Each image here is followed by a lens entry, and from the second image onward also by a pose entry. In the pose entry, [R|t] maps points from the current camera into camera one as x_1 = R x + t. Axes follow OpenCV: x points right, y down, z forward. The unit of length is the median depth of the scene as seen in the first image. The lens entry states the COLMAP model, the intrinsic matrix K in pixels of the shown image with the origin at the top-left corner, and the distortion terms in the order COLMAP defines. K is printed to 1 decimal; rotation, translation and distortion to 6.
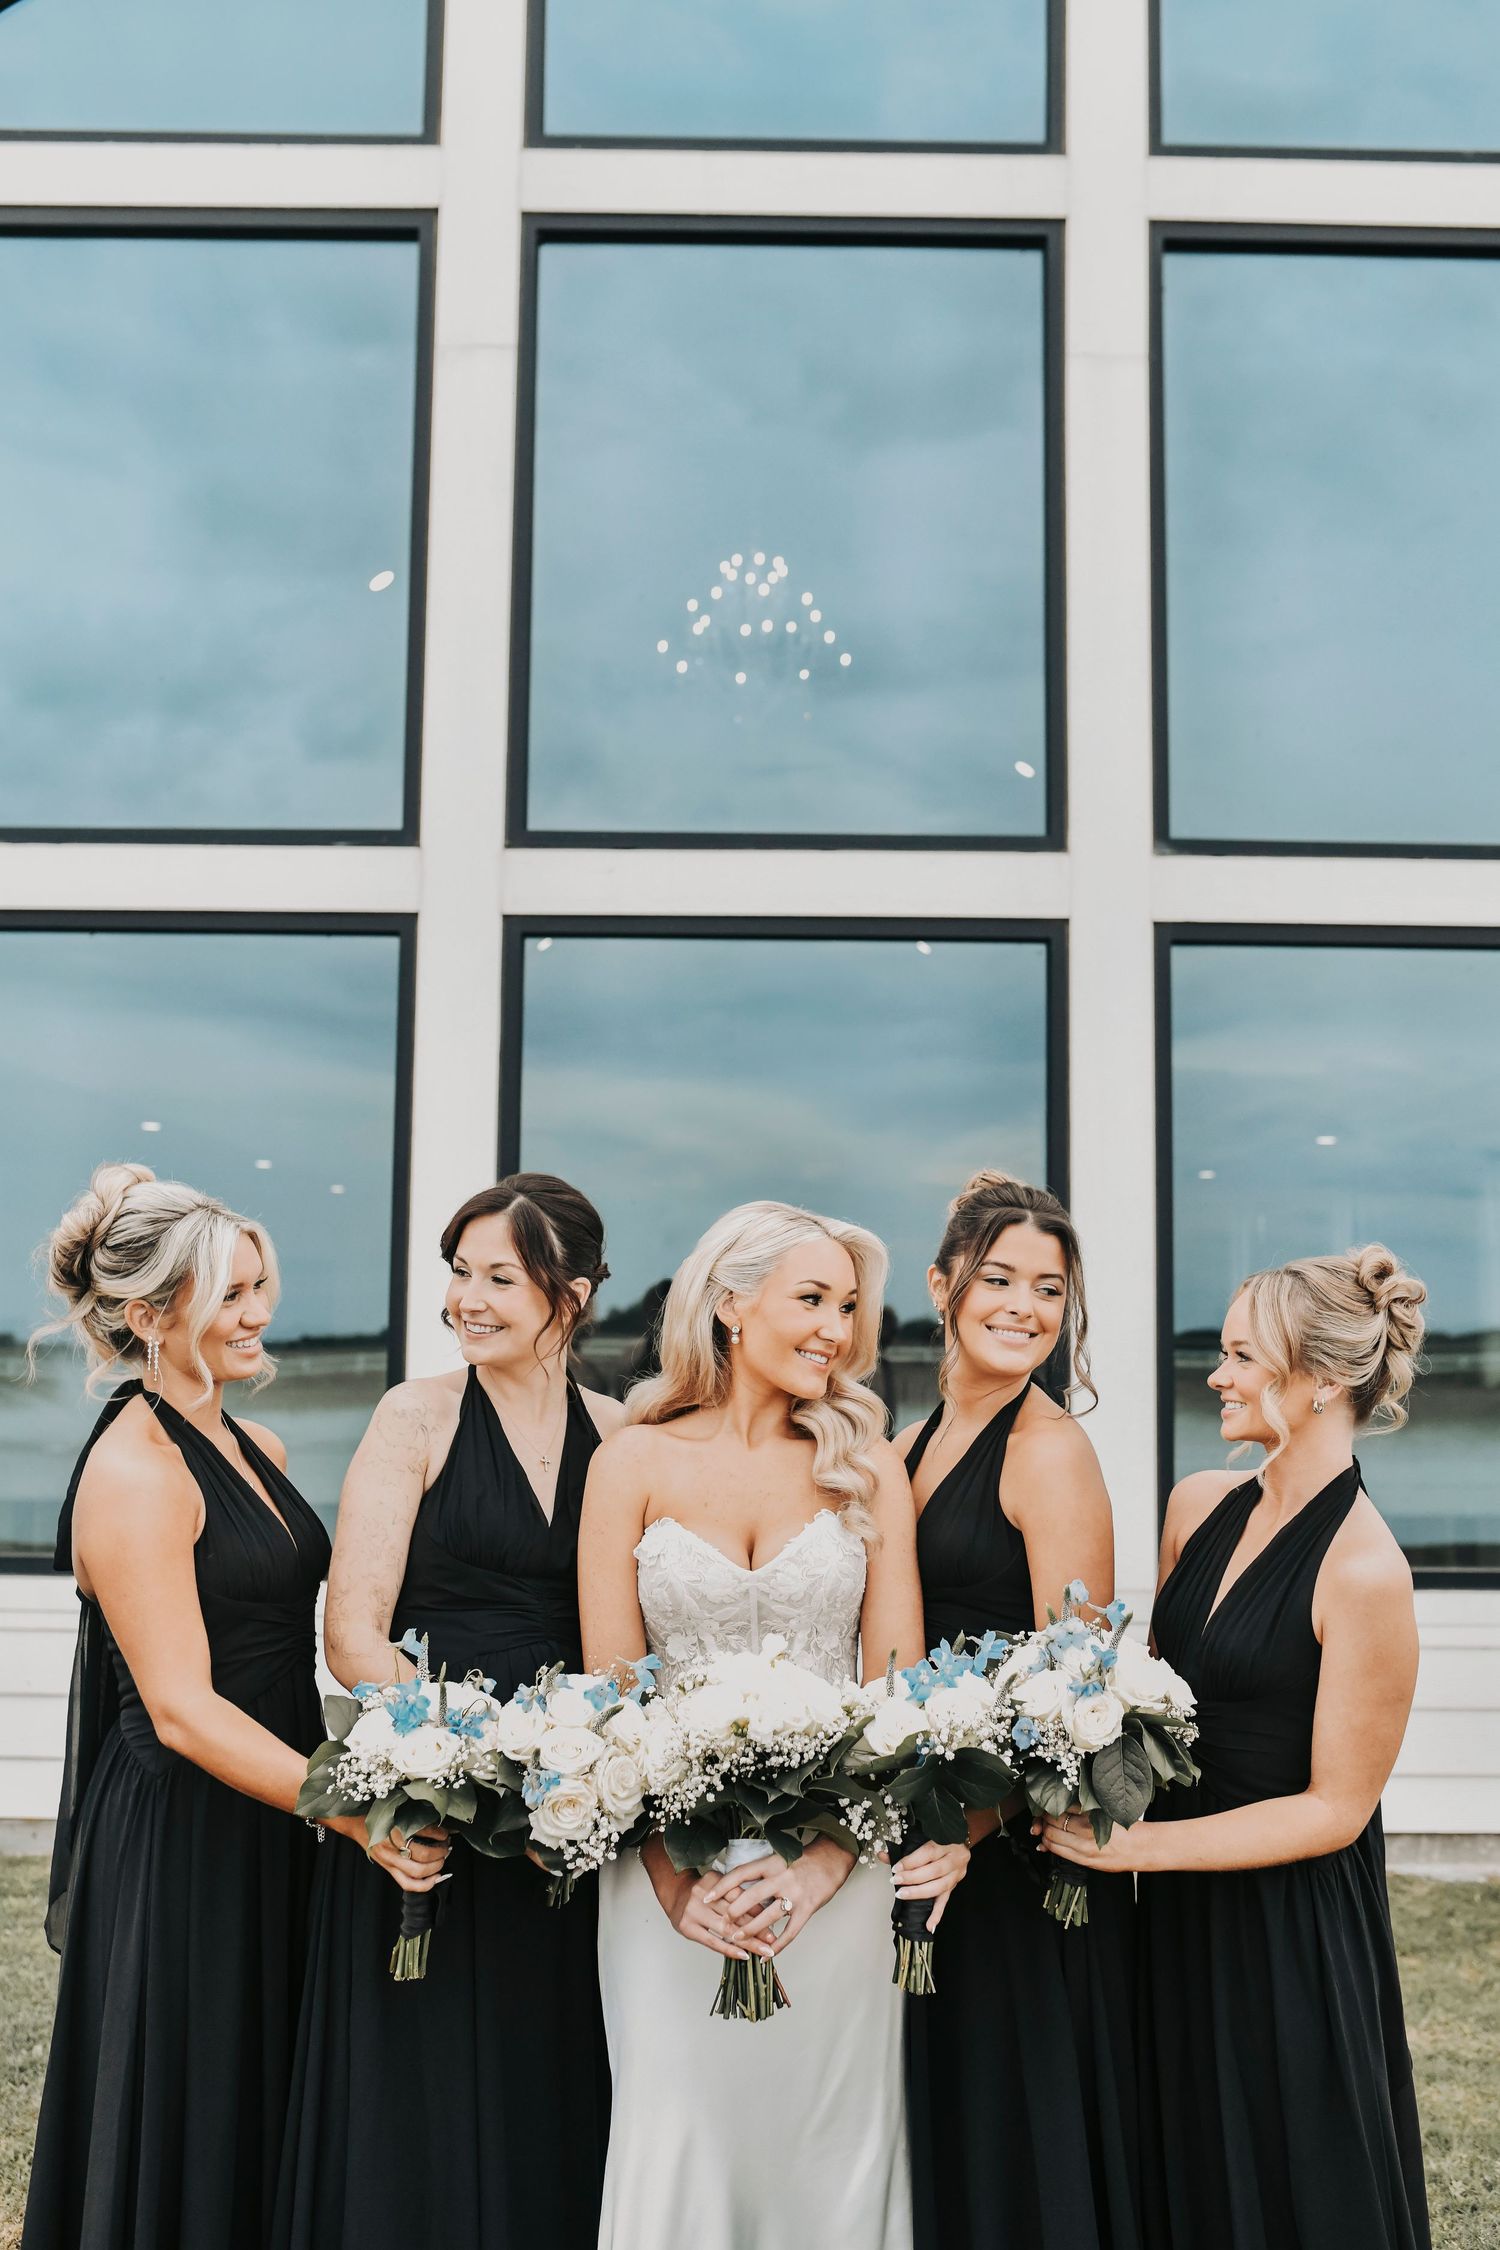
lens RADIAL K [[2158.6, 0, 715.1], [0, 2158.6, 1121.9], [0, 0, 1]] dist [-0.031519, 0.000000]
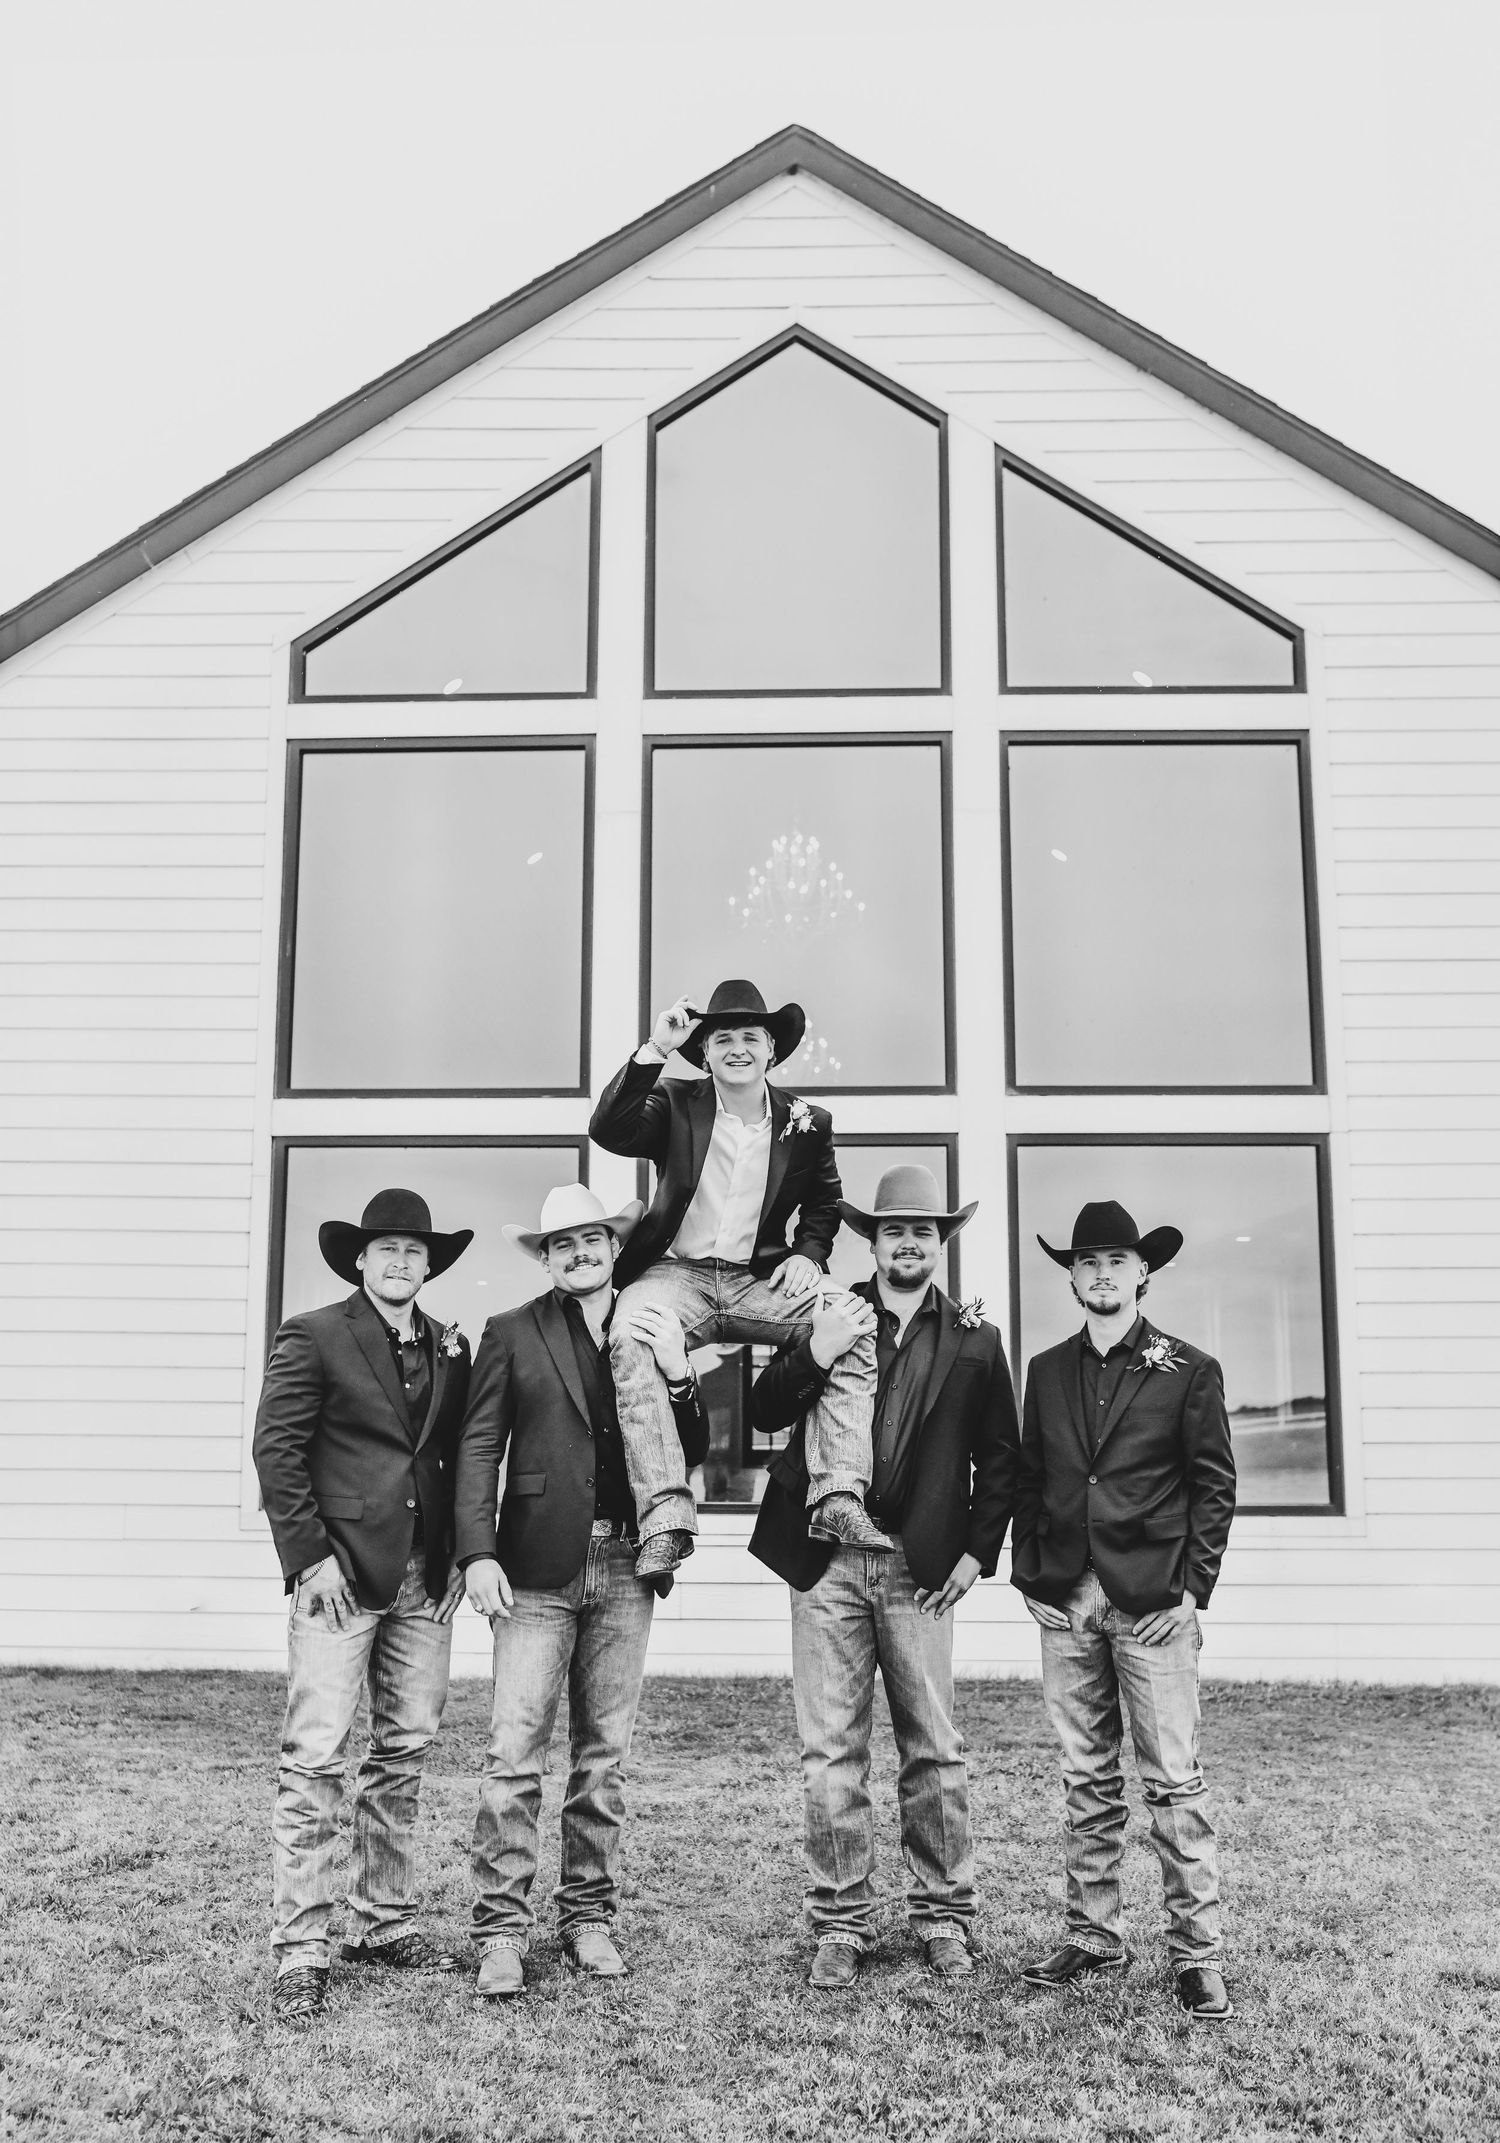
lens RADIAL K [[2001.4, 0, 729.5], [0, 2001.4, 1074.1], [0, 0, 1]] dist [-0.034017, 0.000000]
pose [[0.999365, -0.014173, -0.032695, 0.031379], [0.011899, 0.997564, -0.068739, -0.031668], [0.033590, 0.068307, 0.997099, -0.628170]]
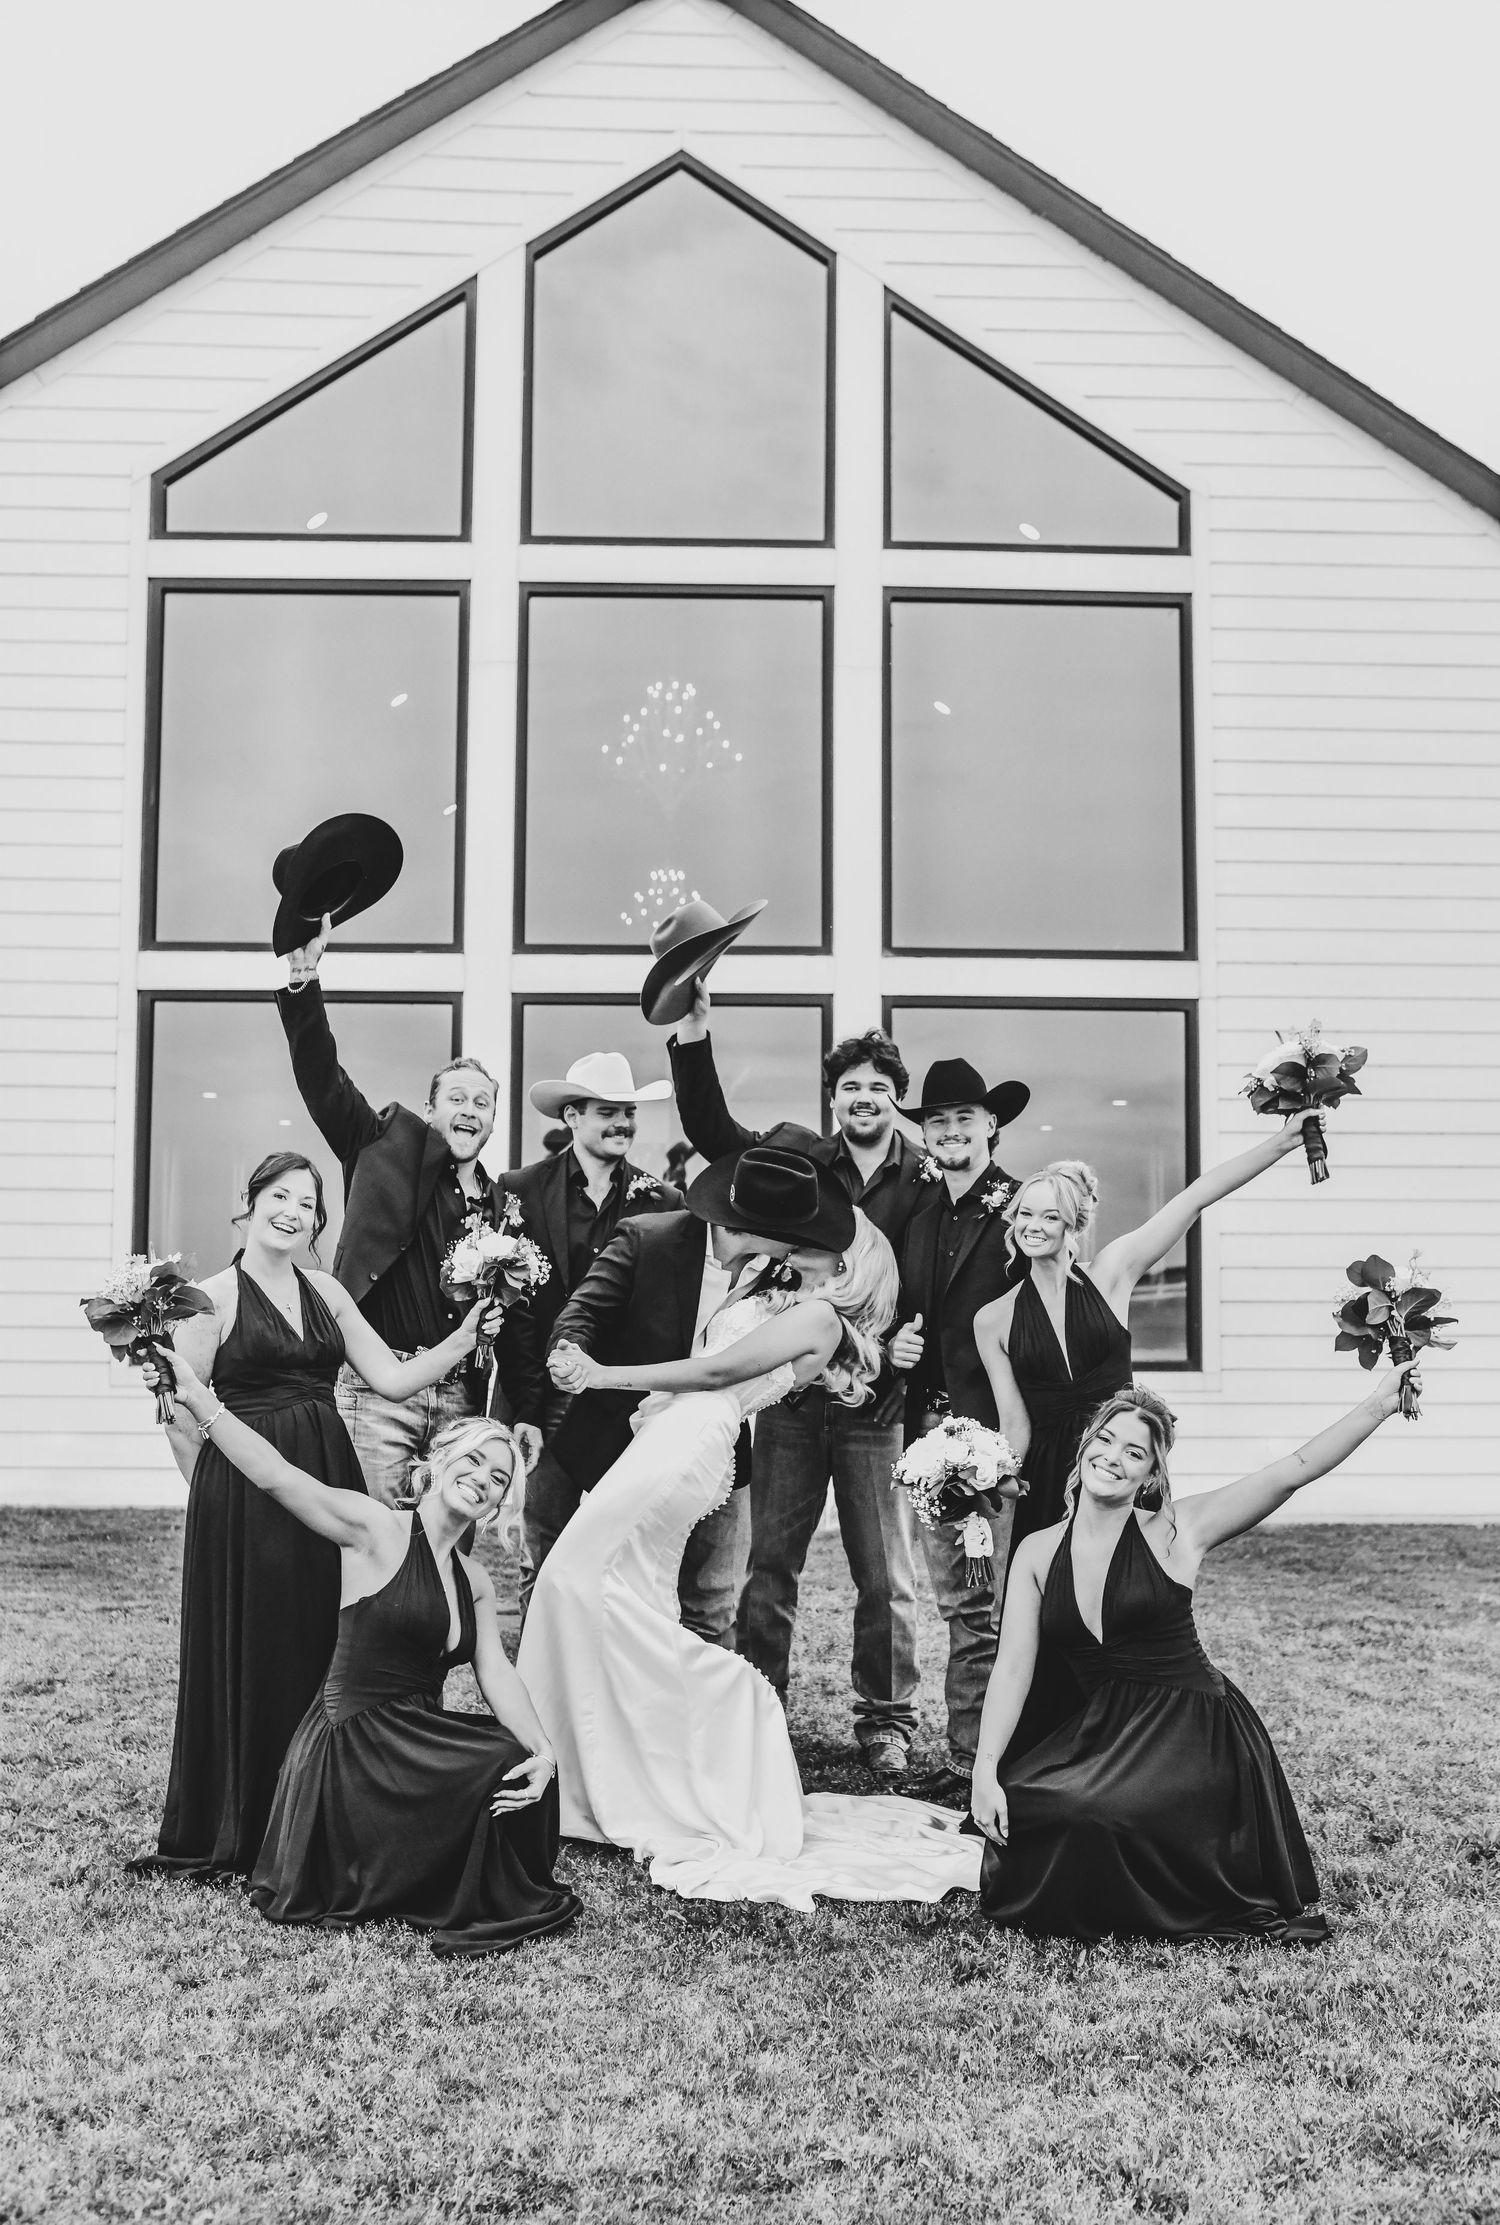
lens RADIAL K [[2122.3, 0, 745.2], [0, 2122.3, 1112.4], [0, 0, 1]] dist [-0.028136, 0.000000]
pose [[0.999252, -0.003614, 0.038498, 0.024408], [0.002849, 0.999797, 0.019921, -0.031898], [-0.038563, -0.019797, 0.999060, -0.722557]]
